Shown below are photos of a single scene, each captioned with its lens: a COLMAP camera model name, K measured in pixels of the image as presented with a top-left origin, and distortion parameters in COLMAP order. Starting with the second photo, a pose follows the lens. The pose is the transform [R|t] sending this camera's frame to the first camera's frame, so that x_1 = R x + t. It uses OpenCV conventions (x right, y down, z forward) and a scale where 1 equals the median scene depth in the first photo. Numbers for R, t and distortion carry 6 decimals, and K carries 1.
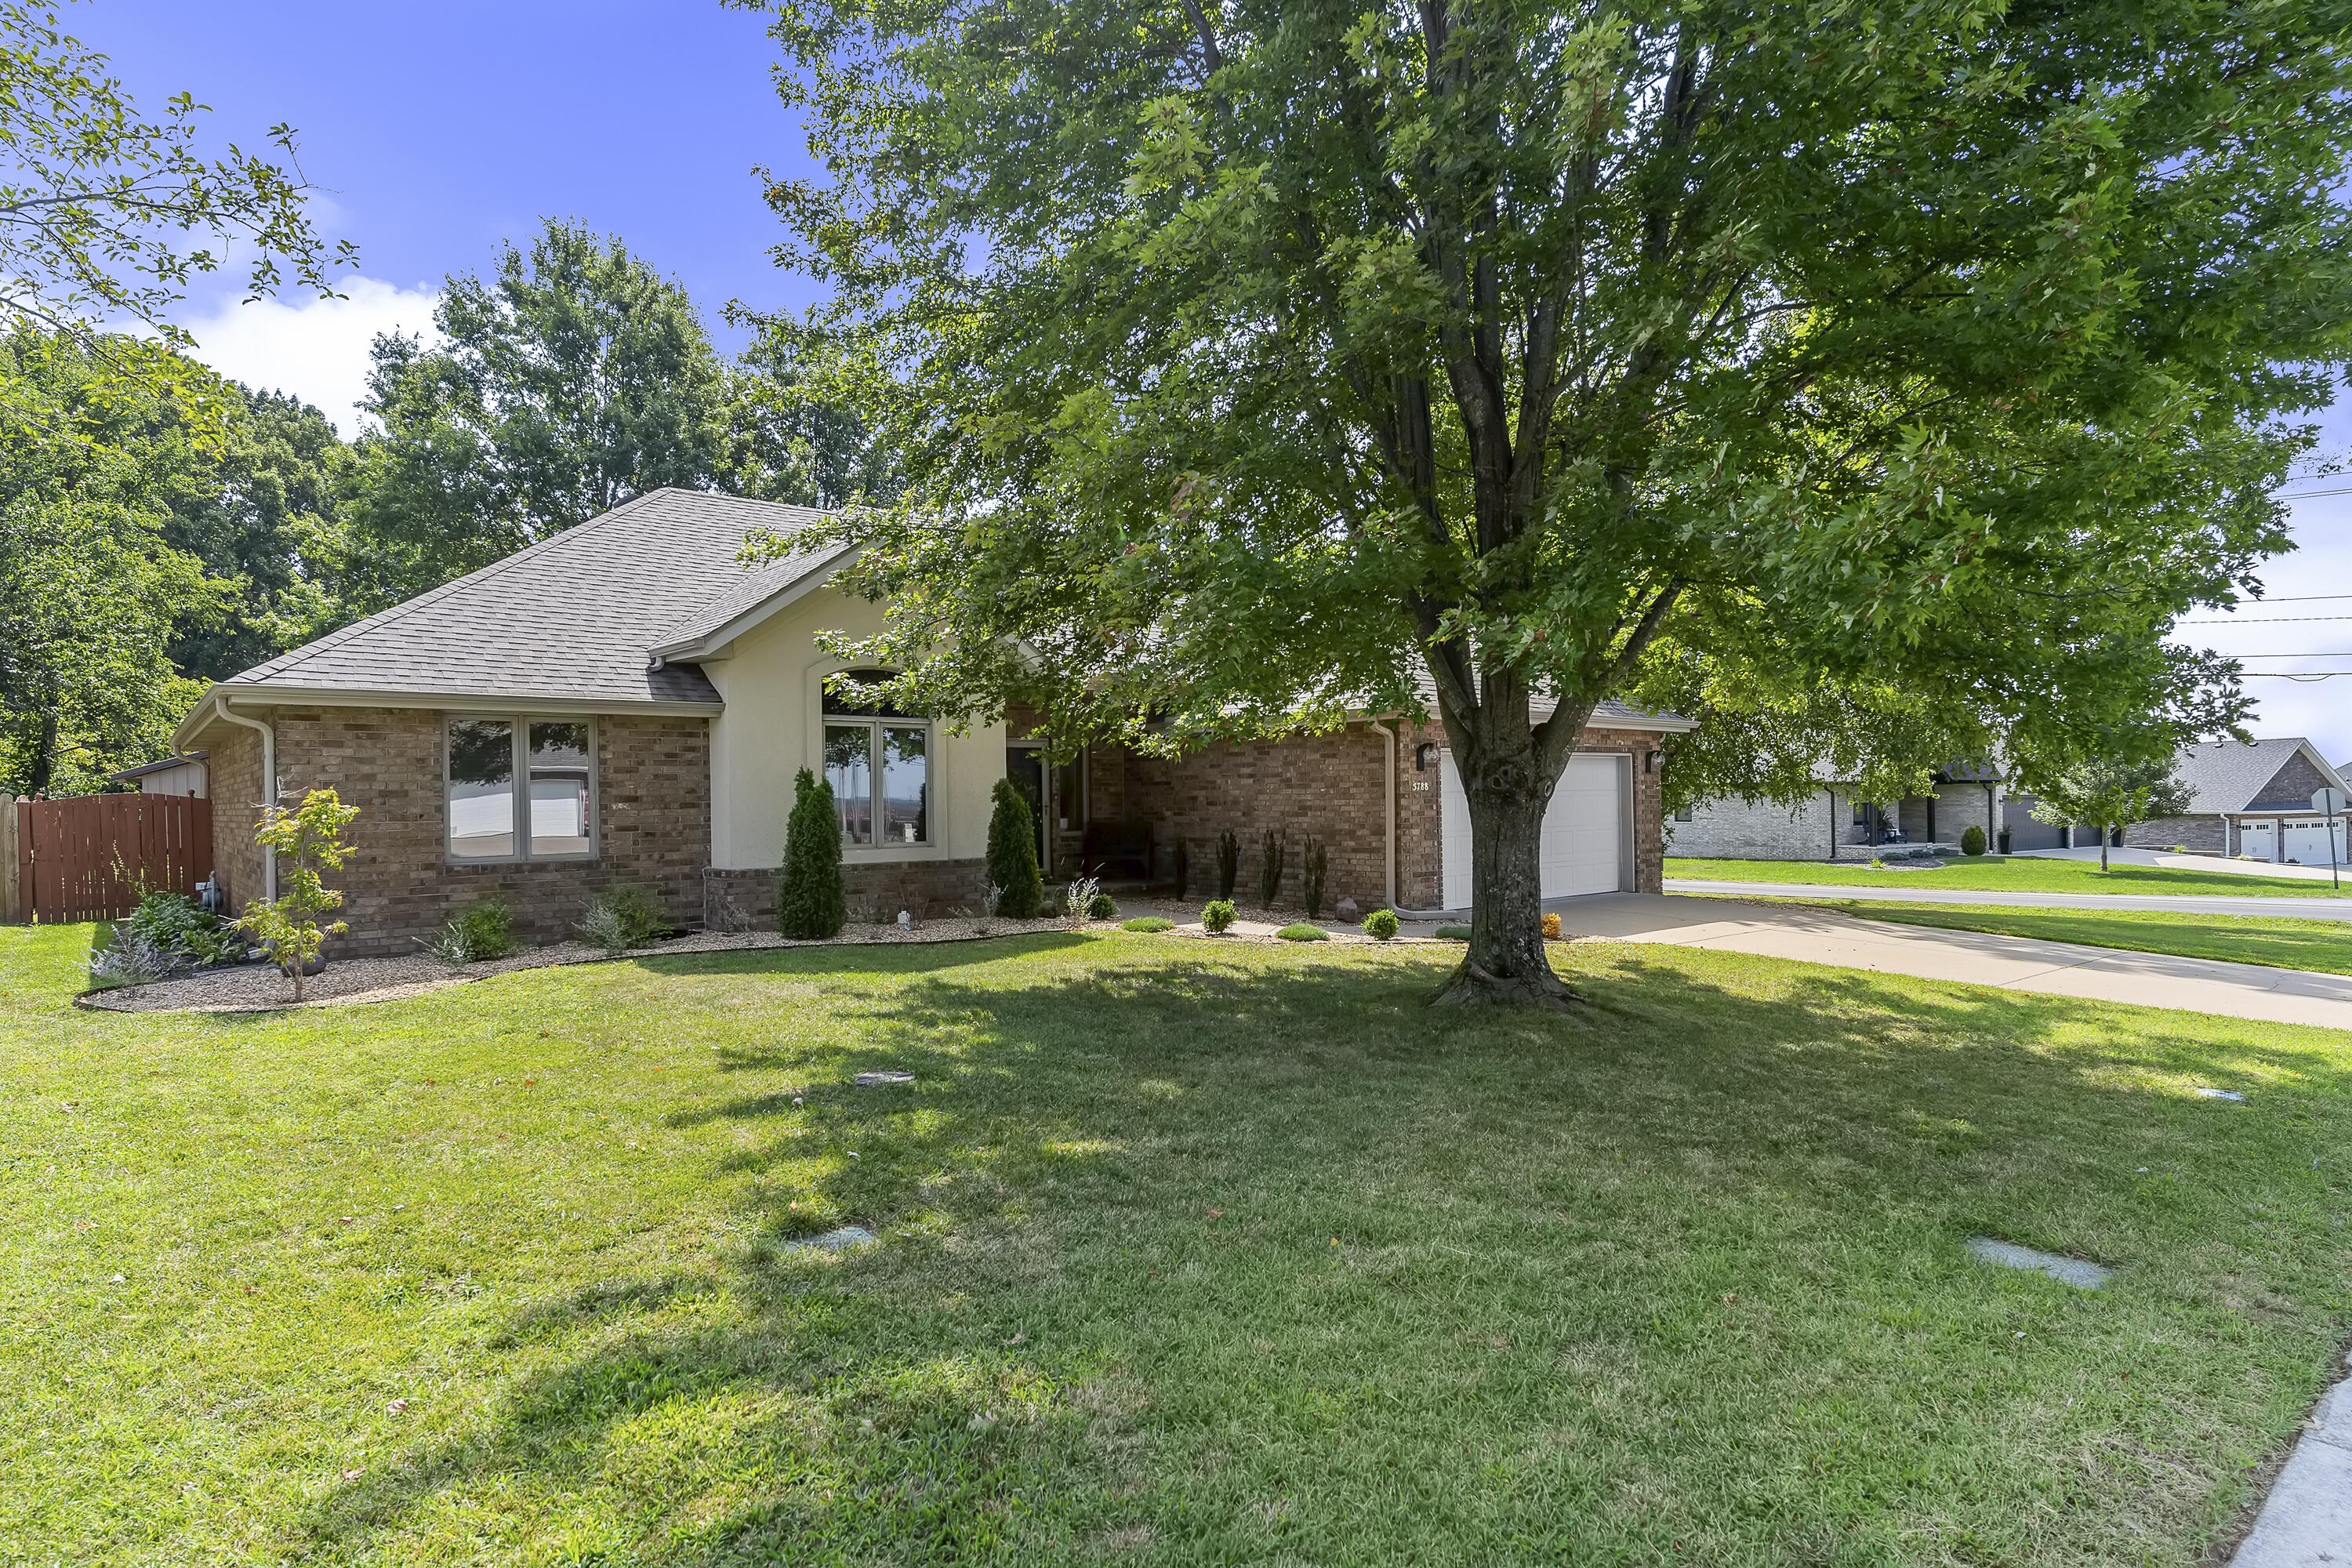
lens RADIAL K [[1278.7, 0, 1174.7], [0, 1278.7, 787.2], [0, 0, 1]] dist [-0.001123, -0.000026]
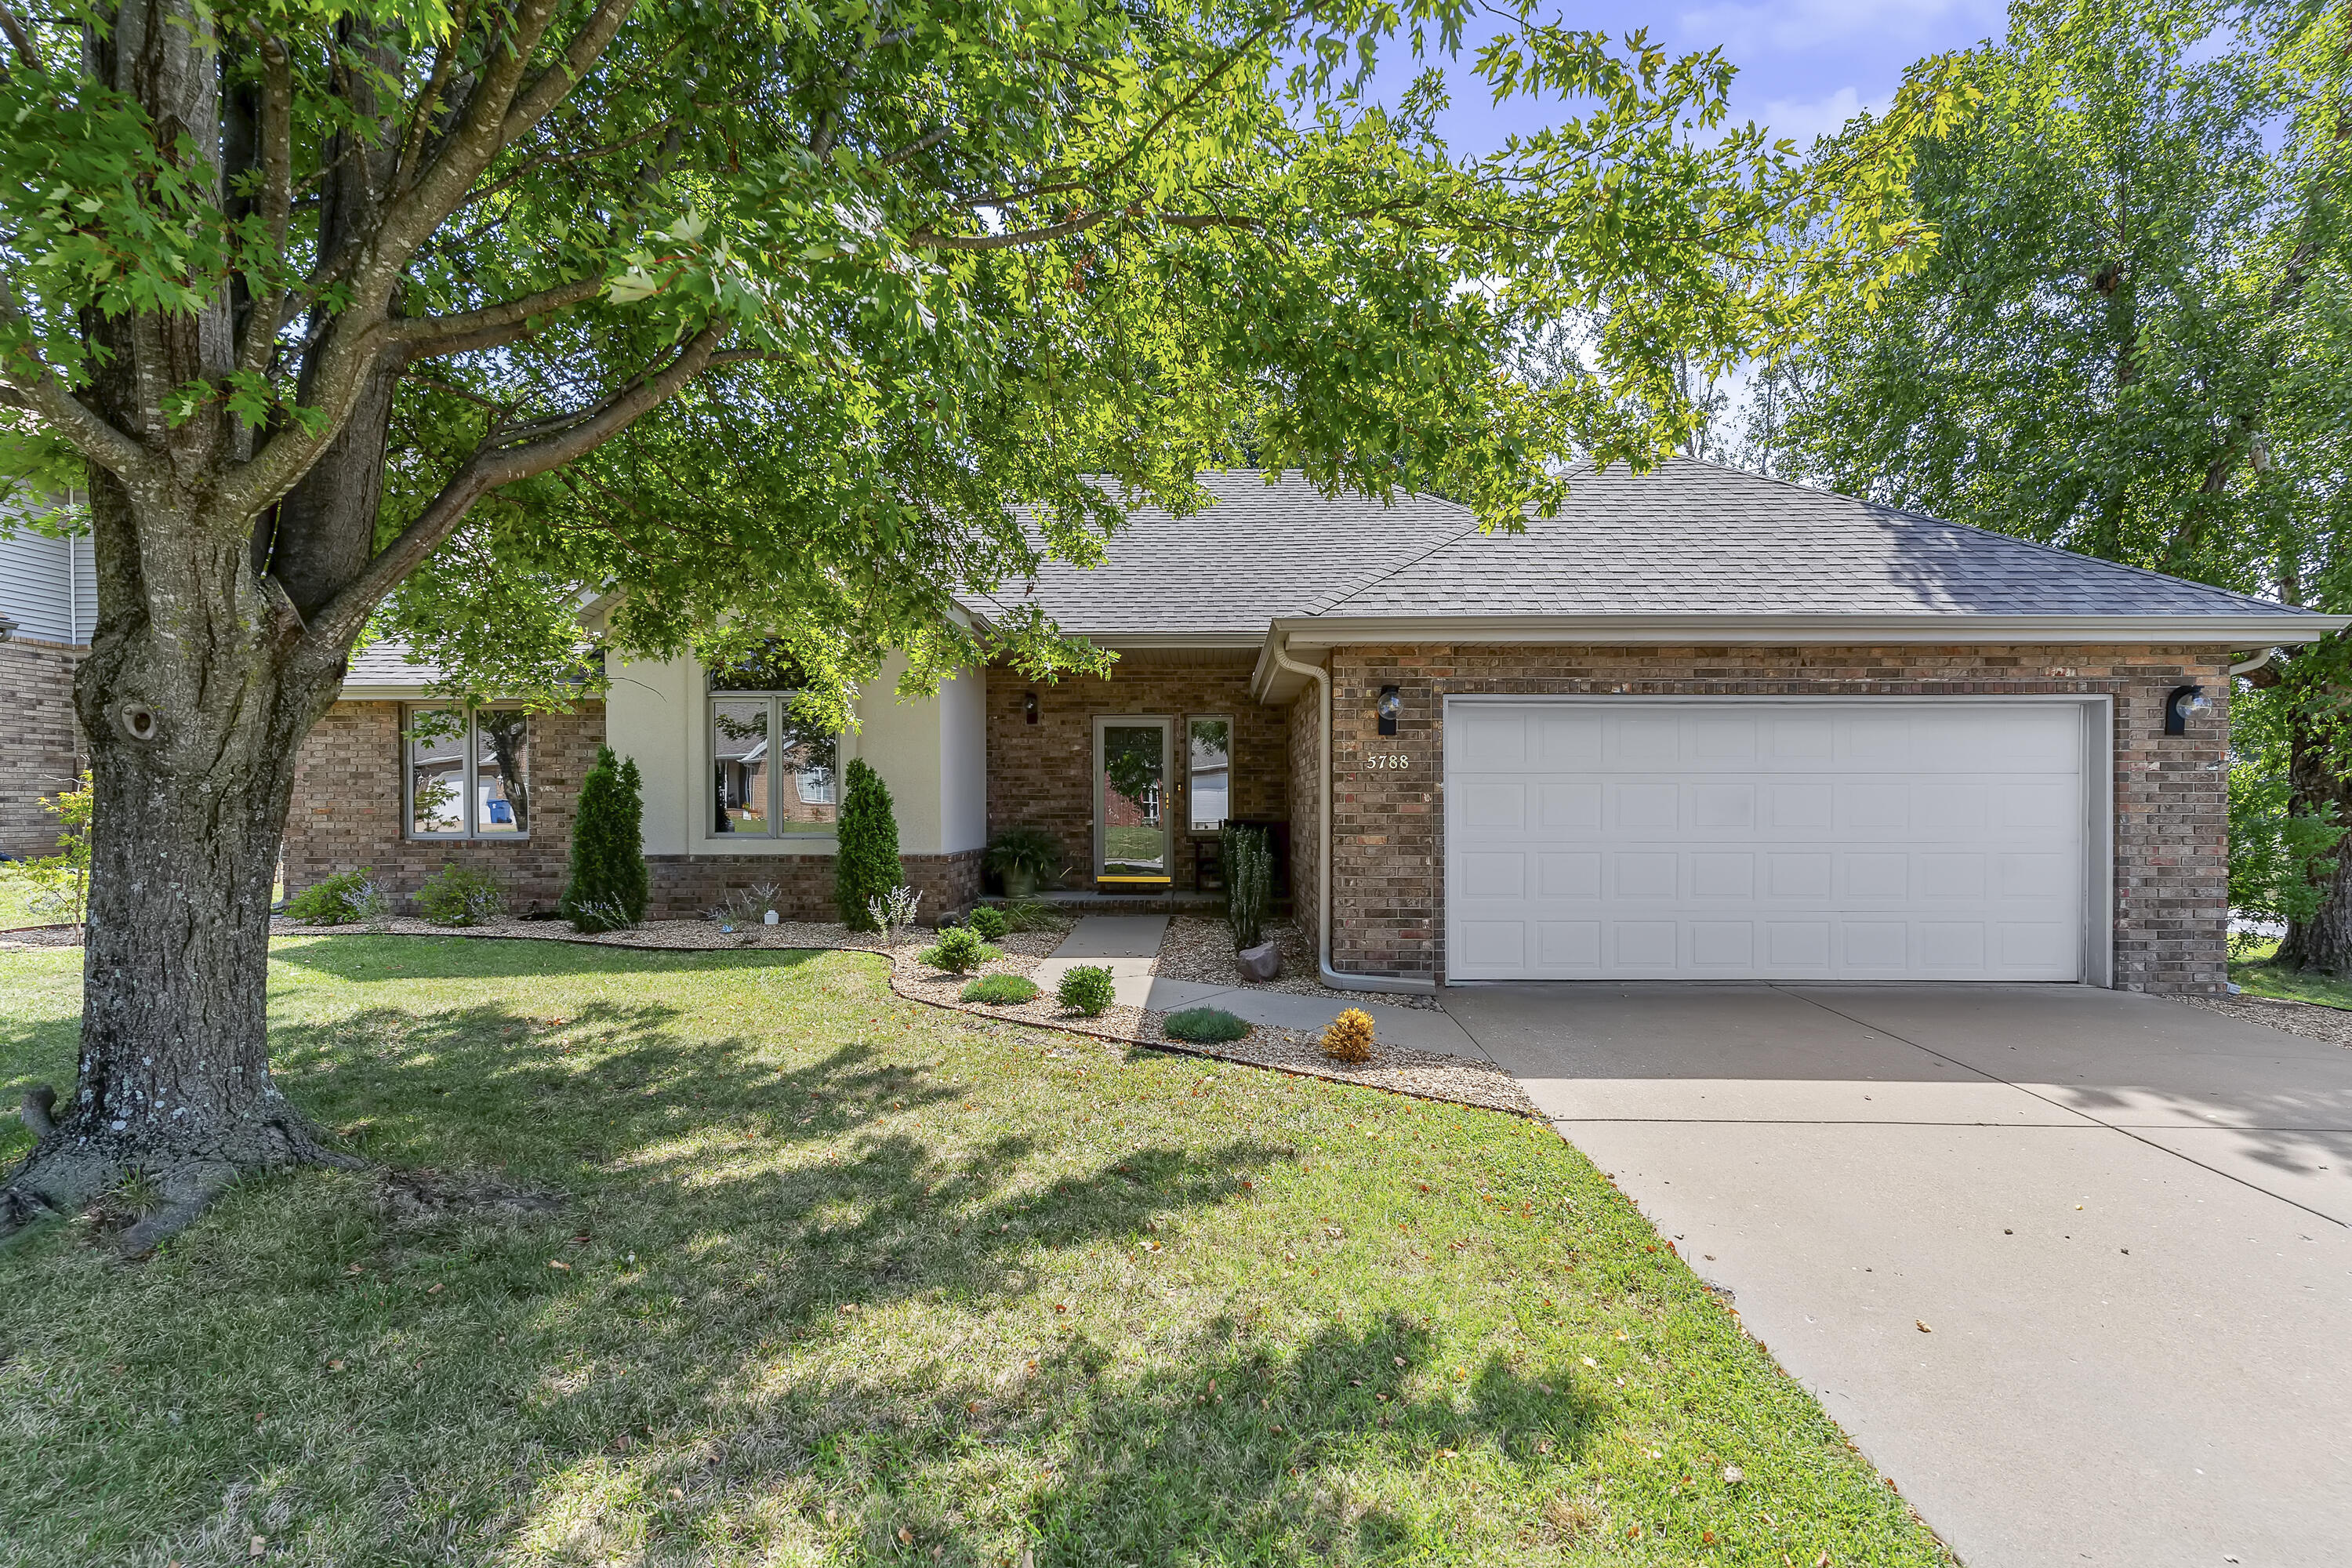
lens RADIAL K [[1147.4, 0, 1176.1], [0, 1147.4, 791.0], [0, 0, 1]] dist [0.002947, 0.000323]
pose [[0.734758, 0.004810, -0.678313, 0.524891], [-0.001767, 0.999985, 0.005177, 0.010625], [0.678327, -0.002606, 0.734755, 0.610501]]
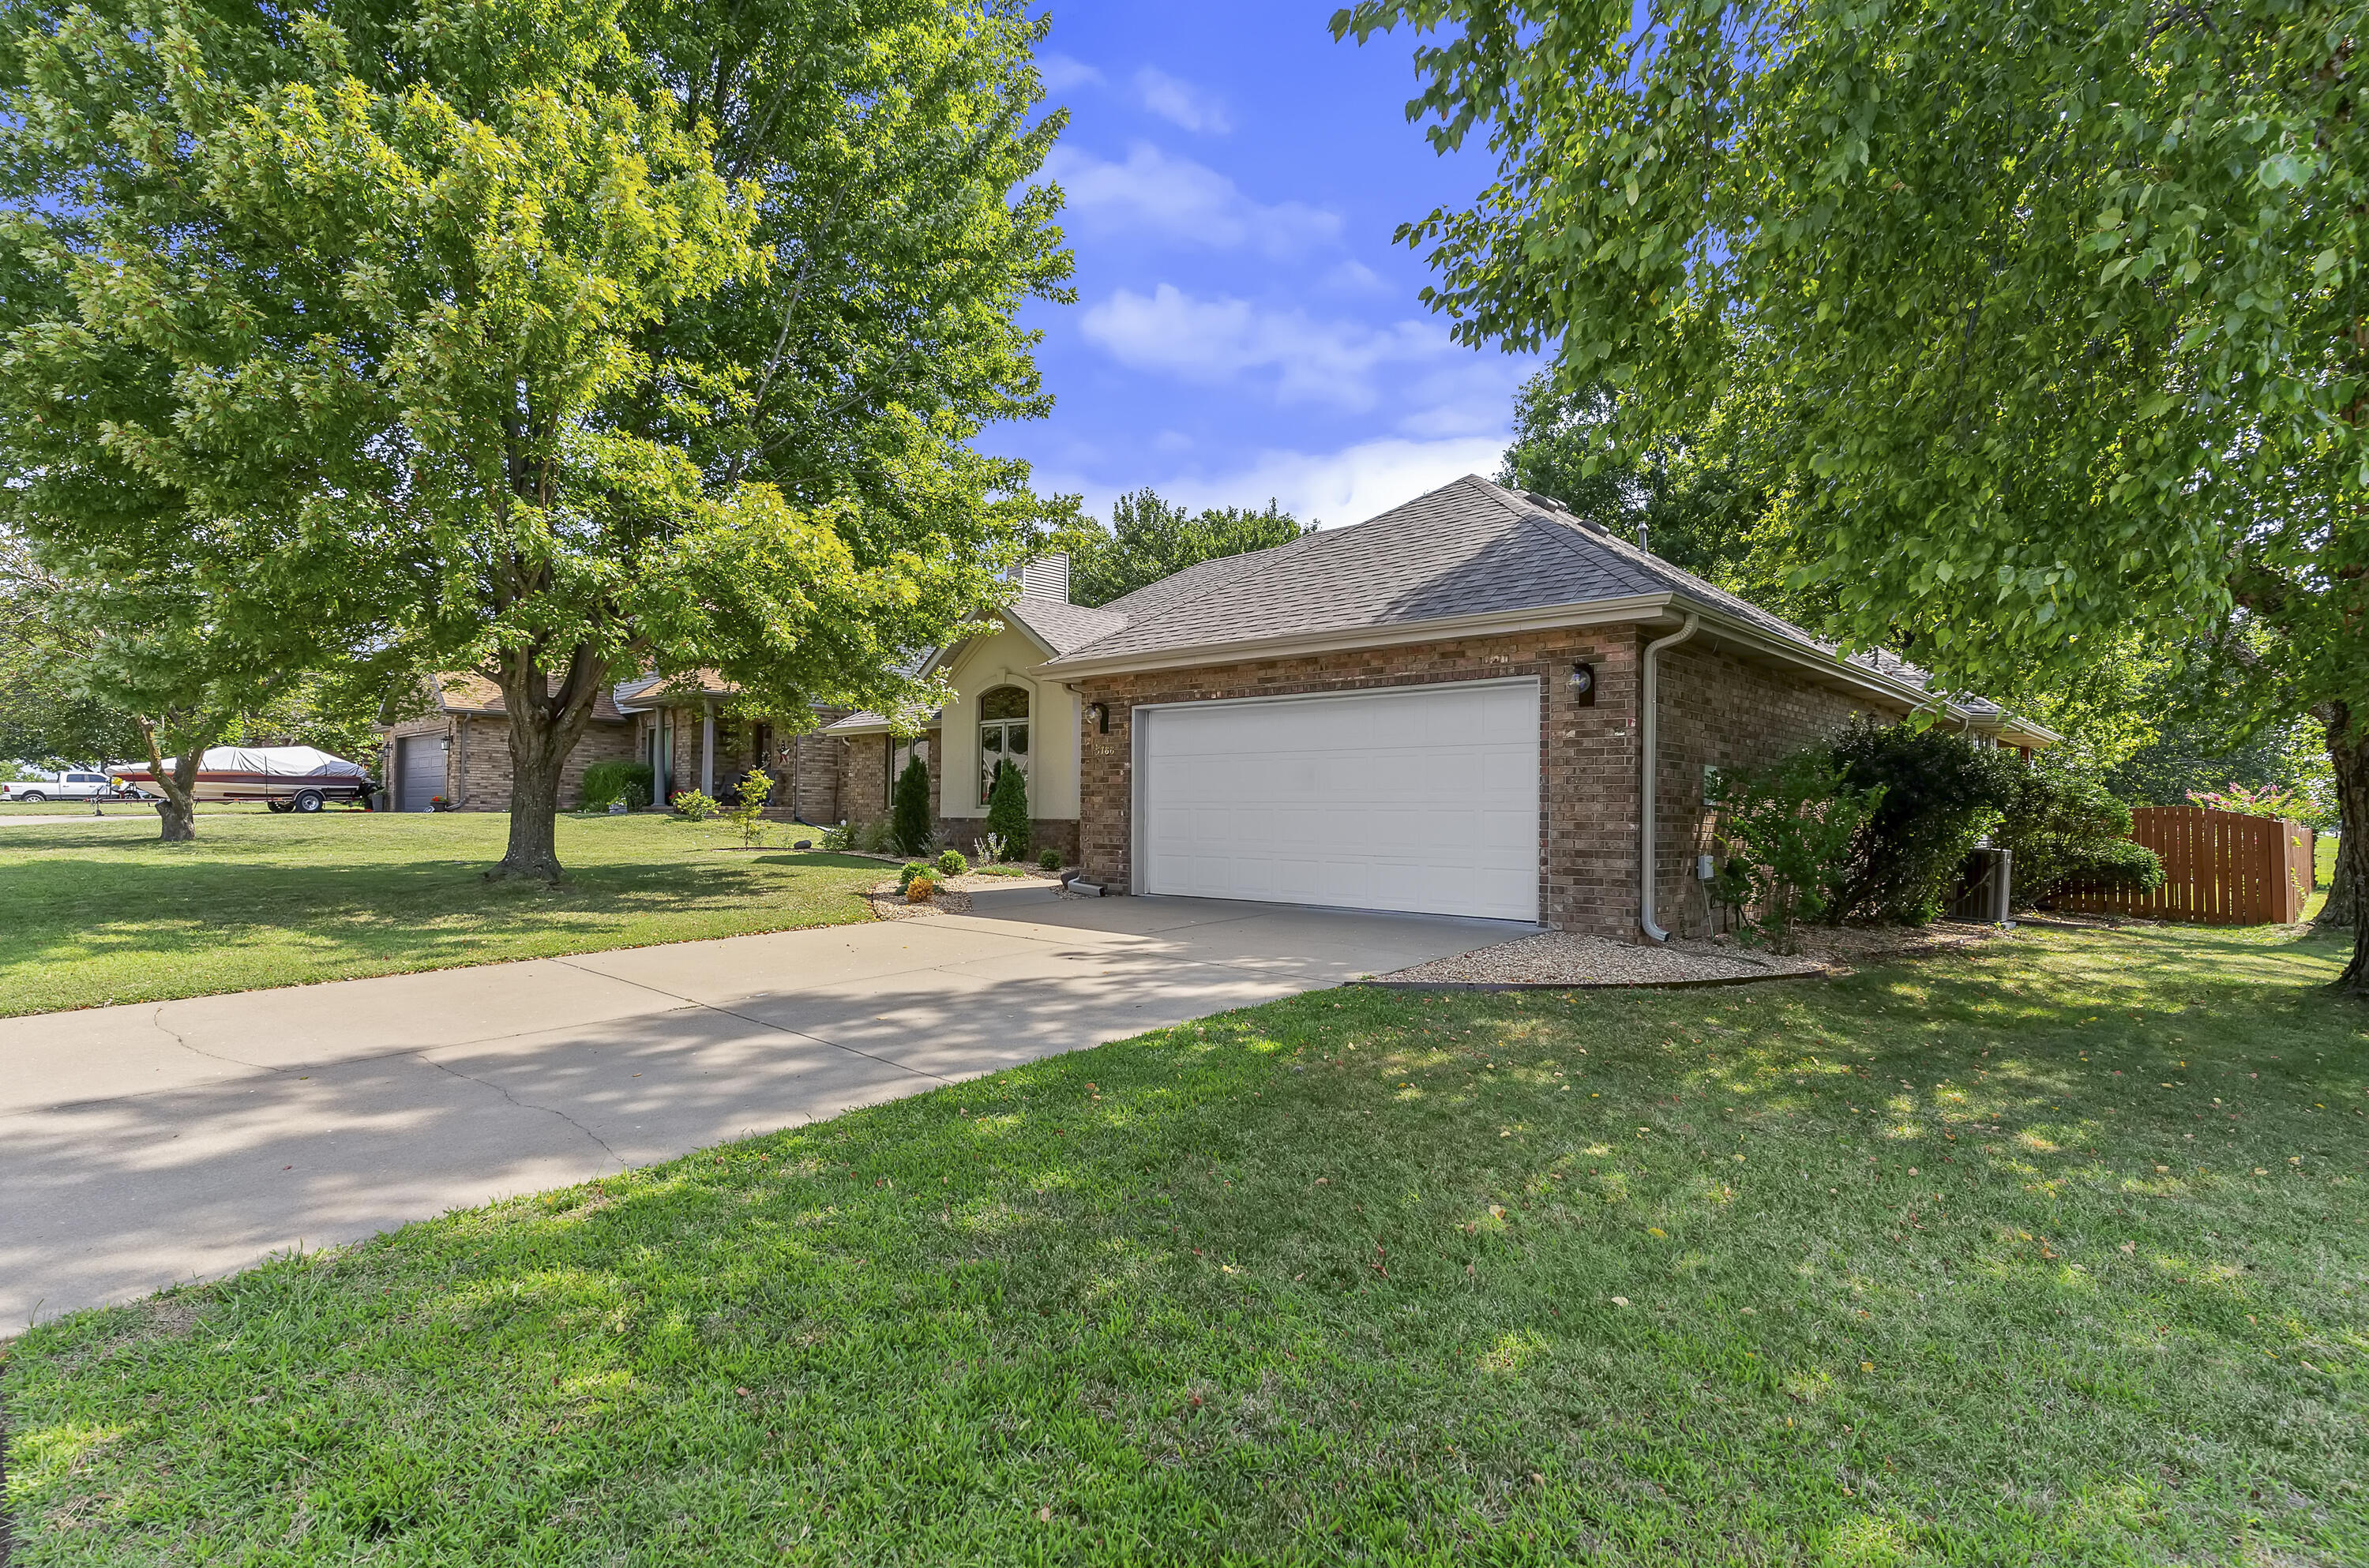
lens RADIAL K [[1155.6, 0, 1184.5], [0, 1155.6, 787.3], [0, 0, 1]] dist [0.002947, 0.000323]
pose [[0.102008, -0.005857, -0.994766, 1.123072], [0.003938, 0.999977, -0.005484, 0.033229], [0.994776, -0.003358, 0.102028, 1.067563]]
